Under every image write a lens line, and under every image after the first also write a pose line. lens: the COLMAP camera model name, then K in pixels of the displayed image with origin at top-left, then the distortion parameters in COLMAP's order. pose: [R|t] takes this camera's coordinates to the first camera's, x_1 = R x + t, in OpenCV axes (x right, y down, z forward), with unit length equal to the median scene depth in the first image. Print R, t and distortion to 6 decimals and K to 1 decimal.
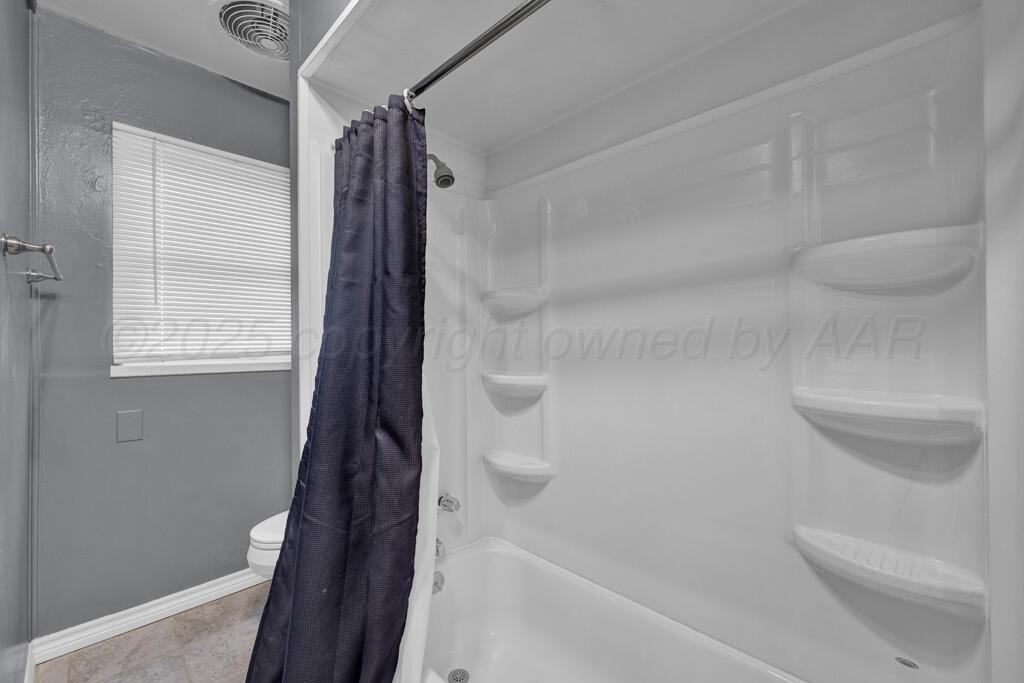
lens RADIAL K [[421.5, 0, 510.7], [0, 421.5, 343.4], [0, 0, 1]] dist [-0.002829, 0.000549]
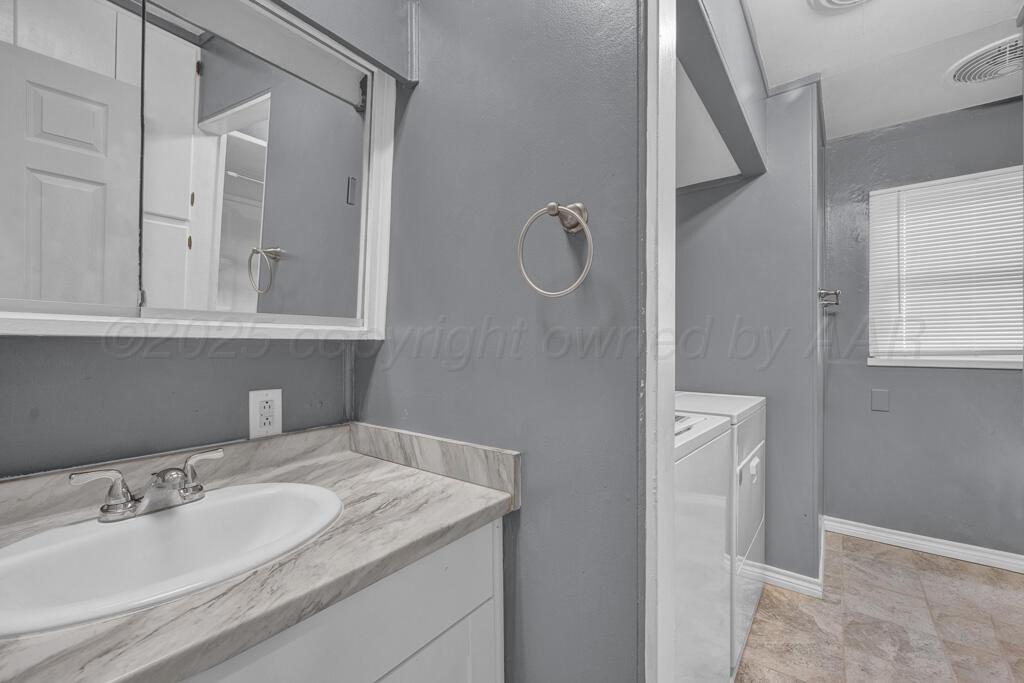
lens RADIAL K [[421.5, 0, 510.3], [0, 421.5, 340.4], [0, 0, 1]] dist [-0.002829, 0.000549]
pose [[0.124026, 0.005358, -0.992265, 0.364056], [-0.000184, 0.999986, 0.005376, -0.016216], [0.992279, -0.000485, 0.124025, -0.433755]]
